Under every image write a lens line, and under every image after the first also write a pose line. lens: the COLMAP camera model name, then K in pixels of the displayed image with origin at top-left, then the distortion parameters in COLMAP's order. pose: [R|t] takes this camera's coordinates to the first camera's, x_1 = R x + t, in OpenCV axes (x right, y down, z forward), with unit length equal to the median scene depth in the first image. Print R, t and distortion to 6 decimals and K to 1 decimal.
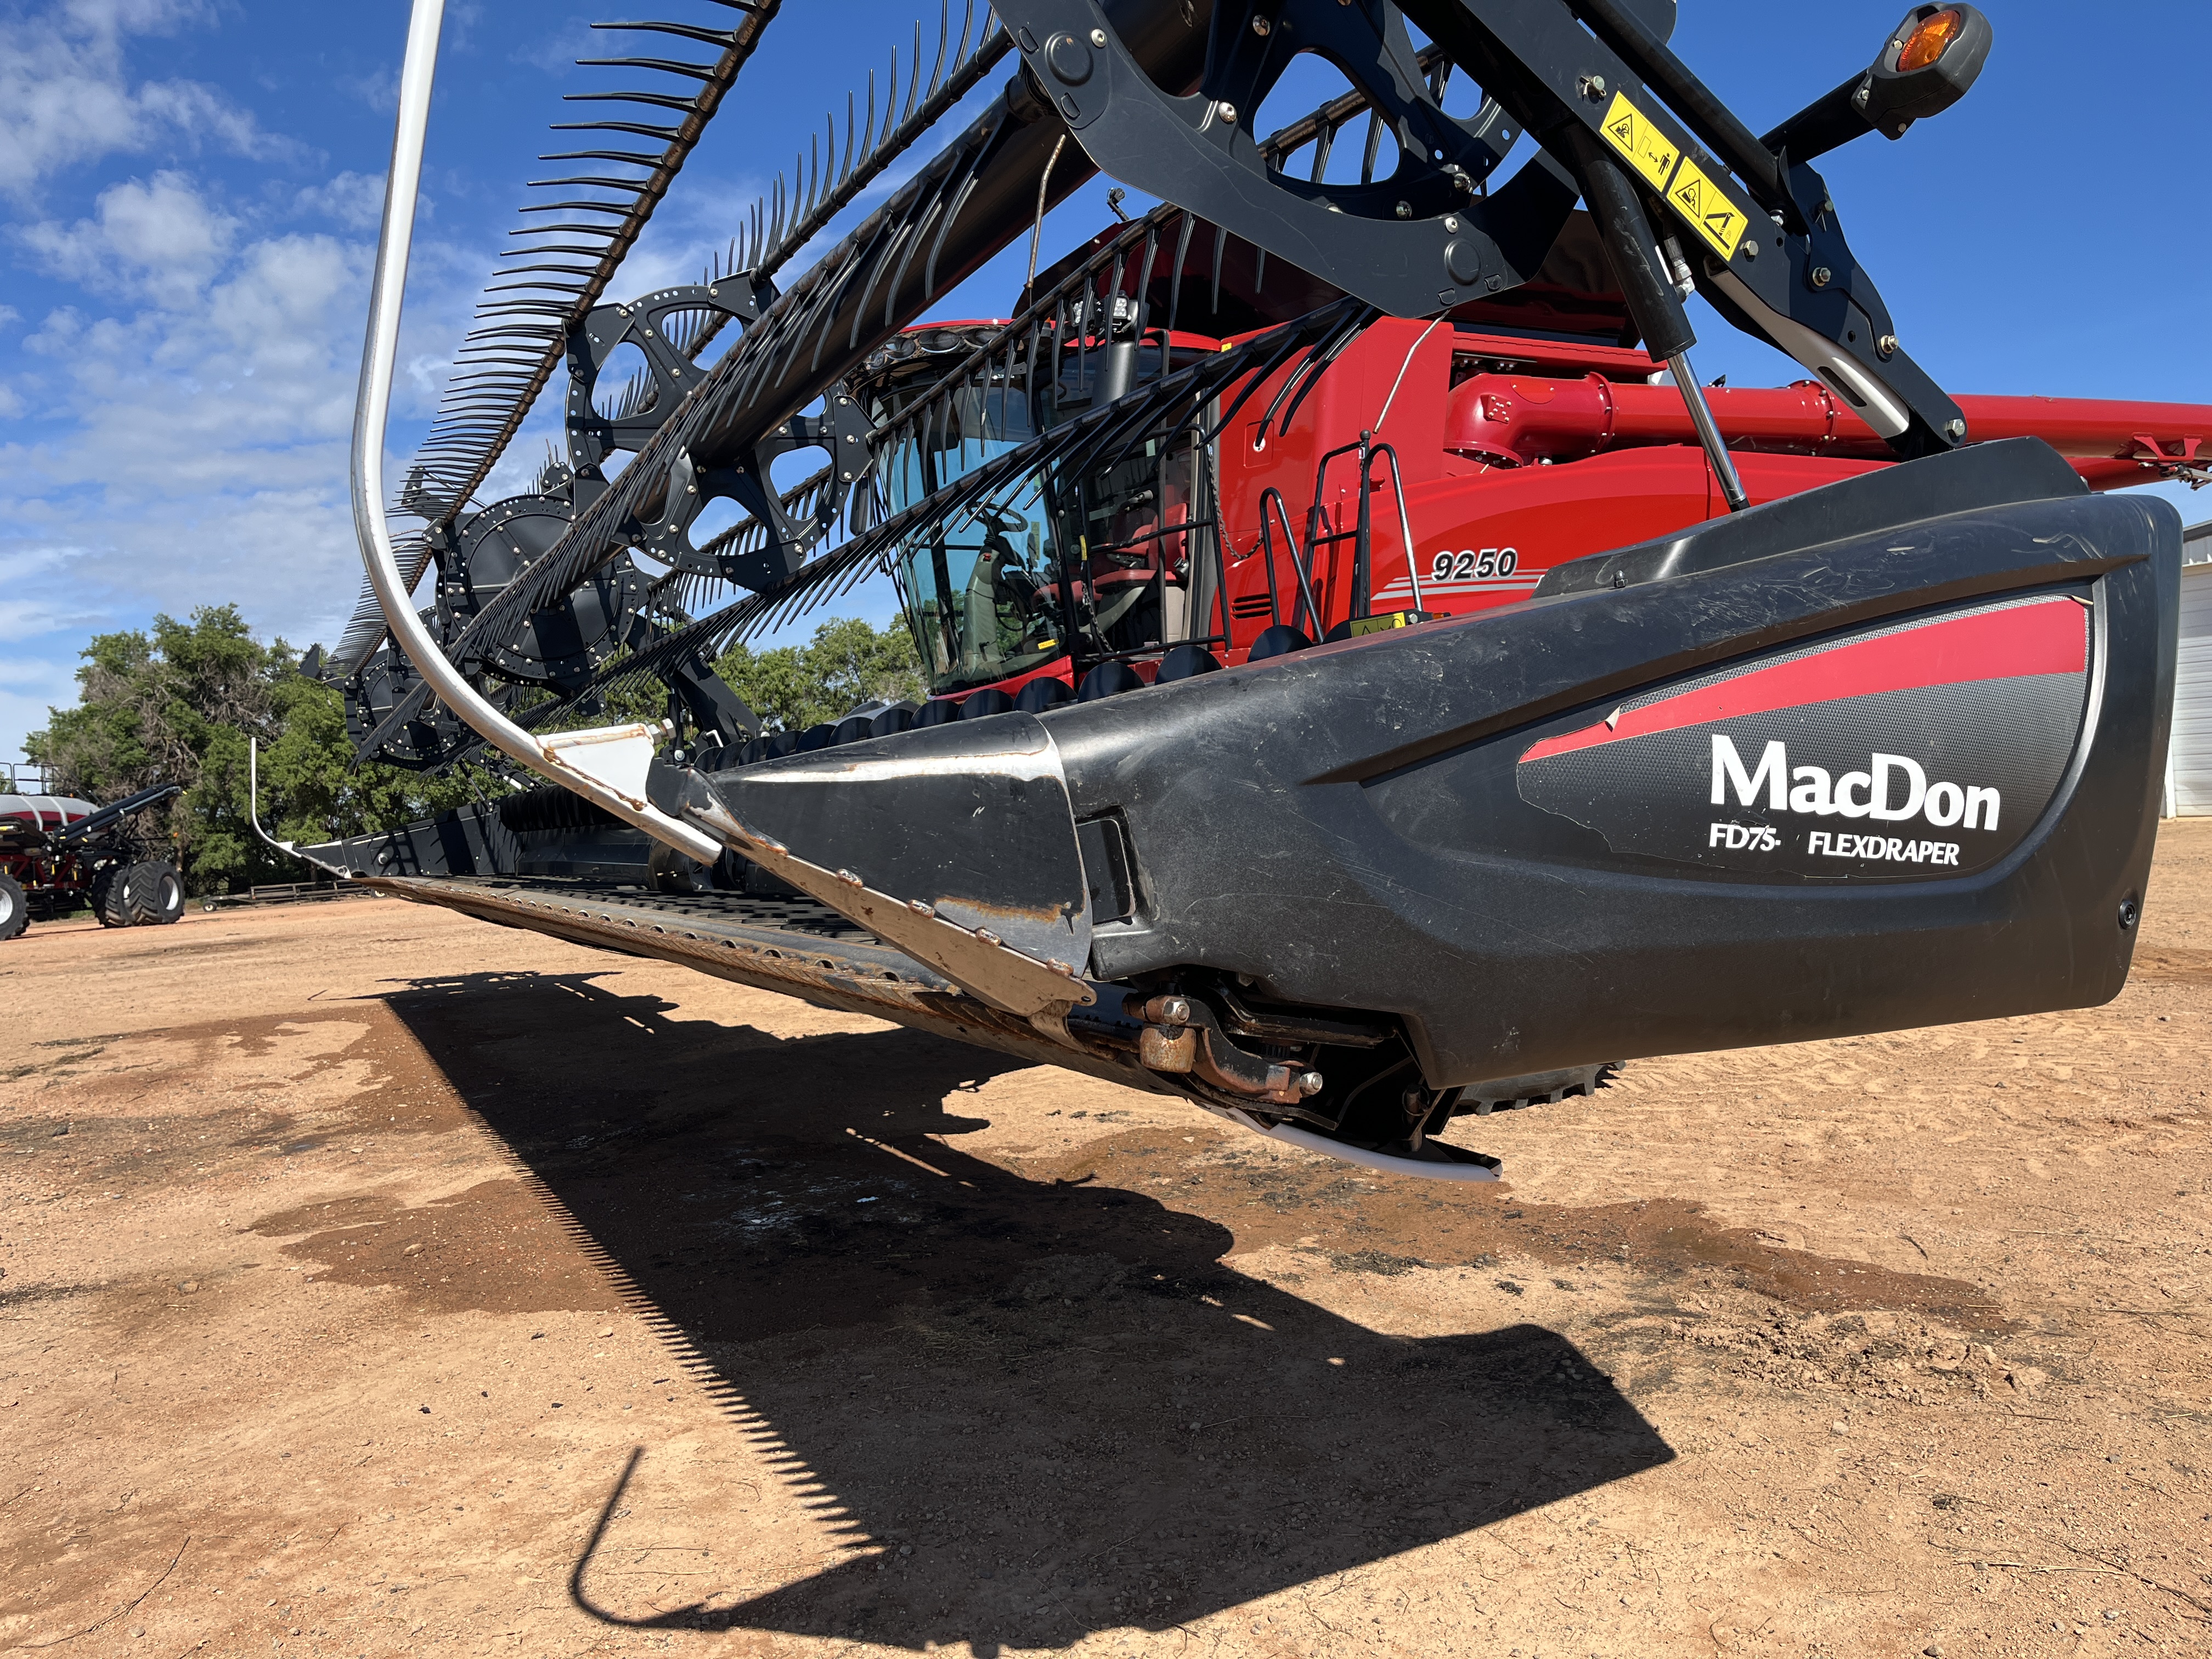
lens RADIAL K [[1673.1, 0, 1106.0], [0, 1673.1, 829.5], [0, 0, 1]] dist [0.076650, -0.097498]
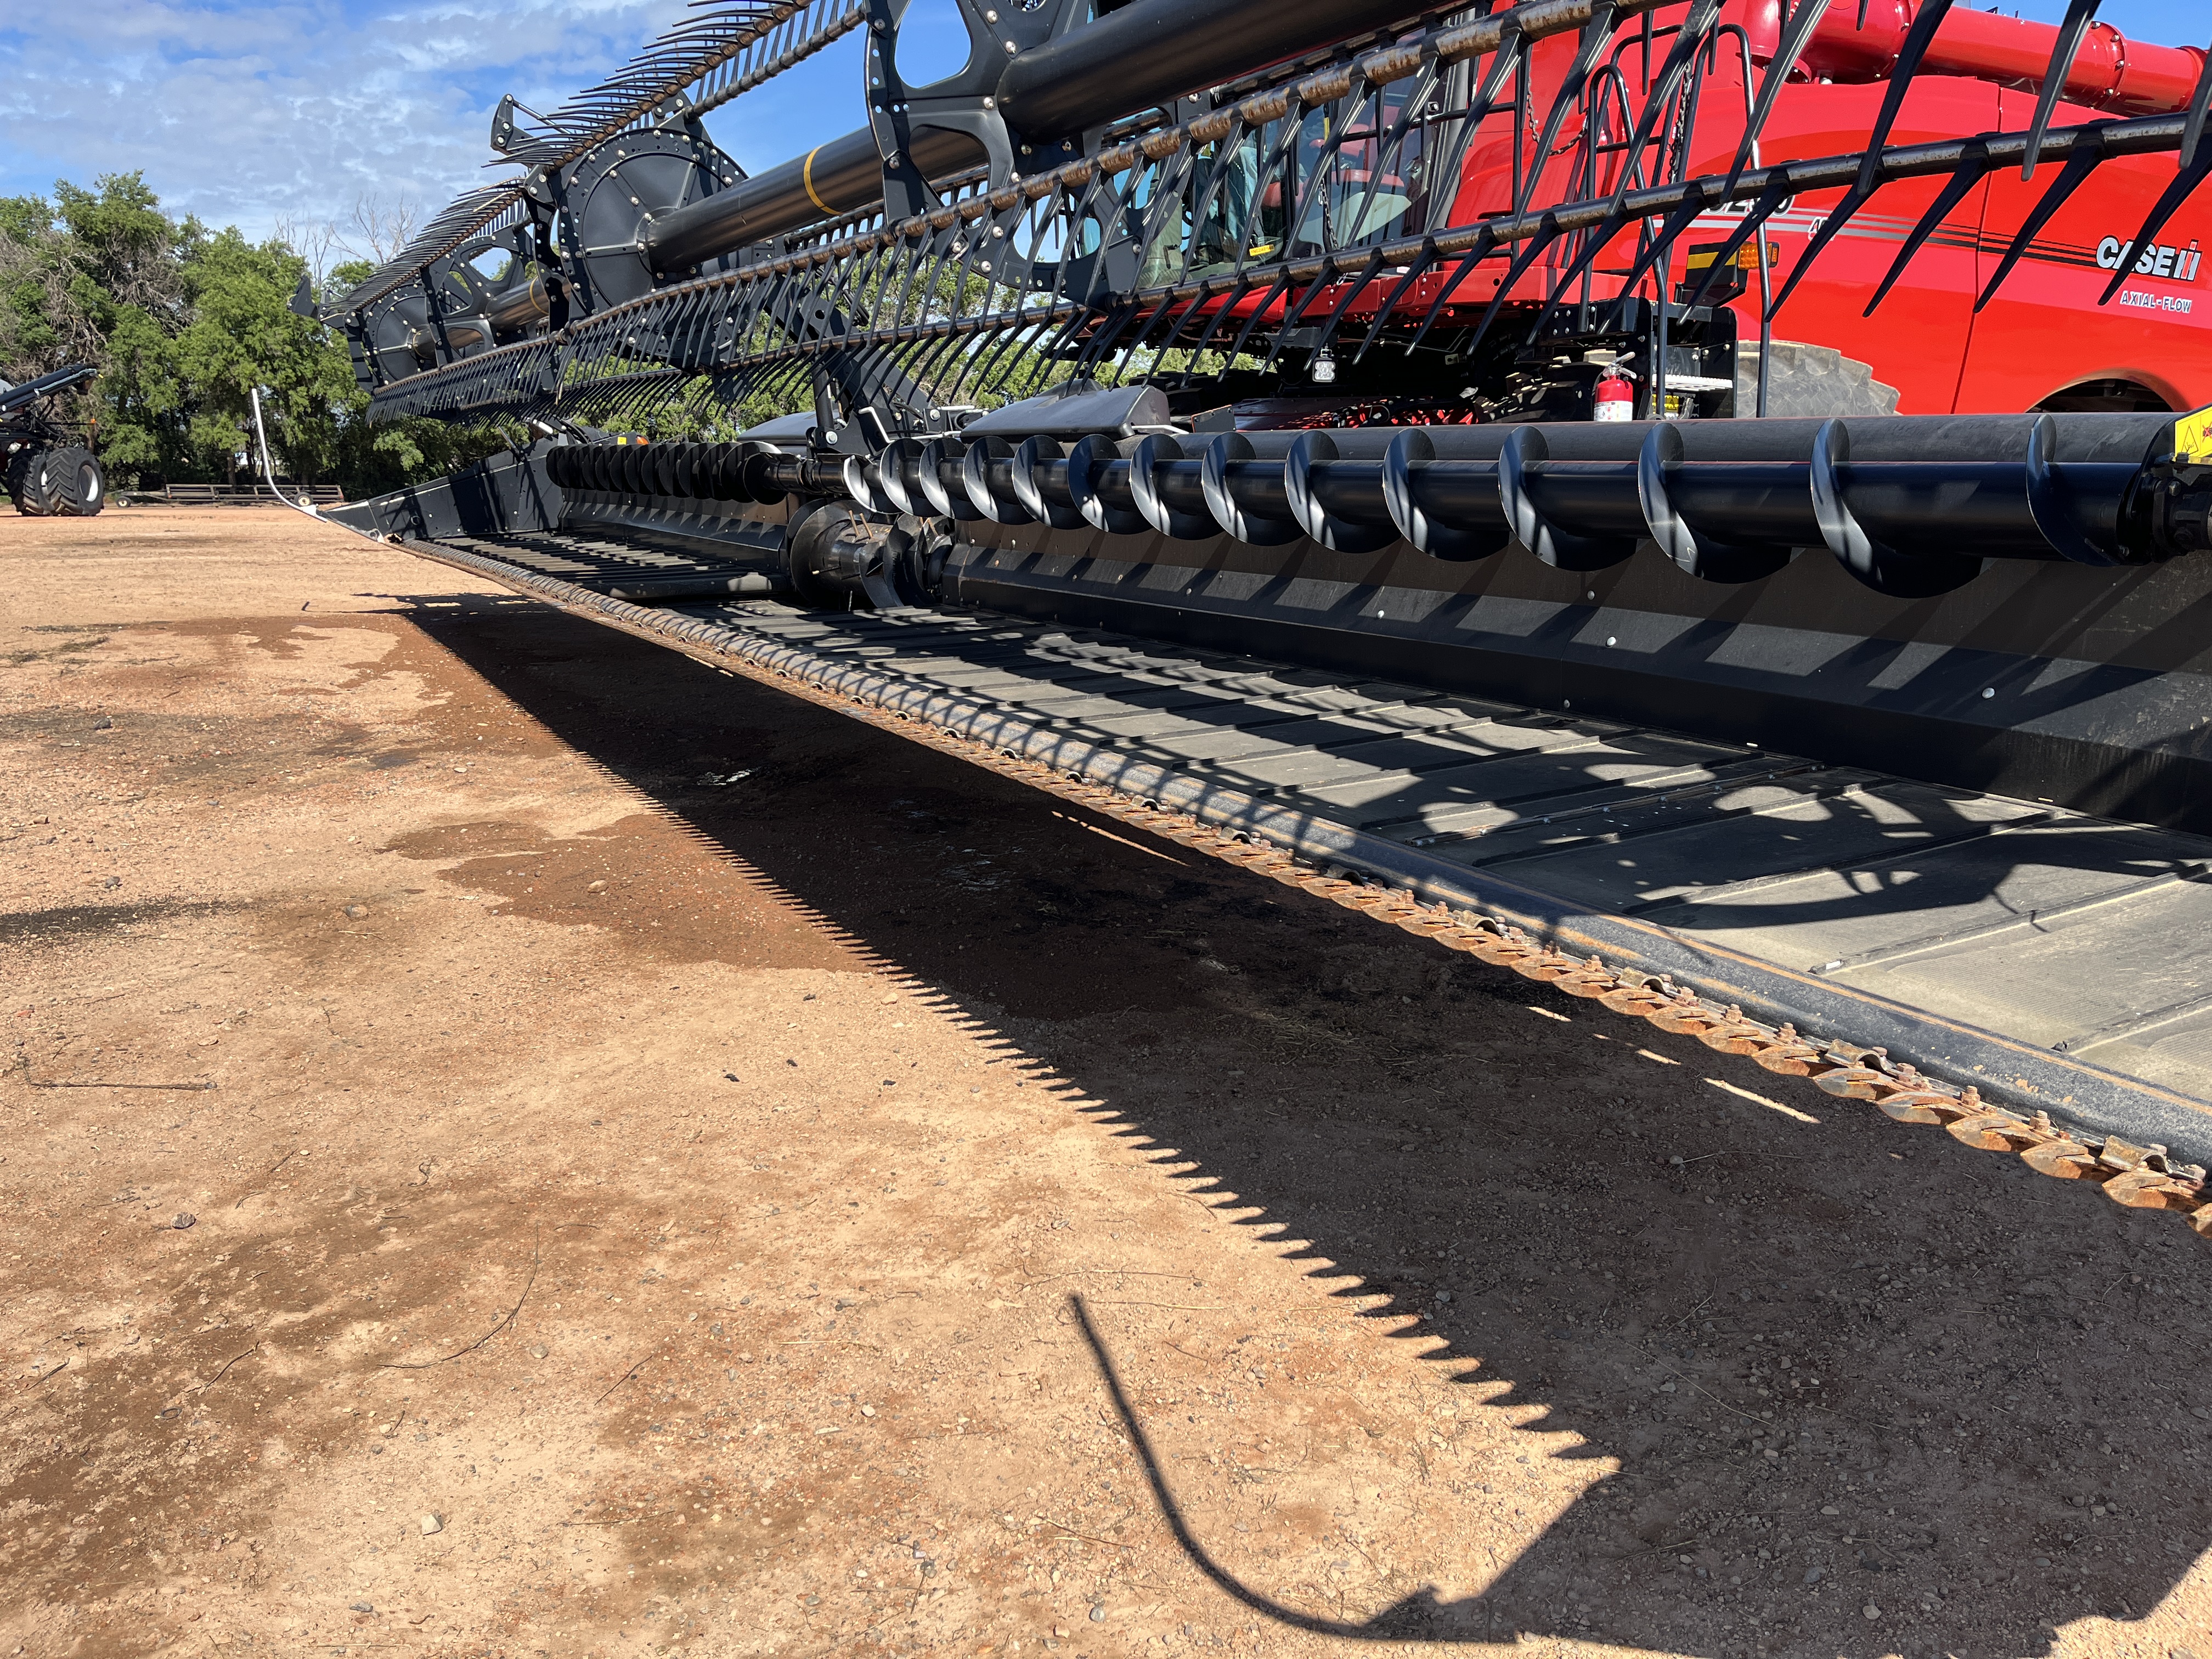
lens RADIAL K [[1658.0, 0, 1106.0], [0, 1658.0, 829.5], [0, 0, 1]] dist [0.112732, -0.159225]
pose [[0.996398, 0.067259, 0.051642, -0.126405], [-0.075950, 0.978695, 0.190755, 0.020305], [-0.037711, -0.193991, 0.980278, 0.088140]]
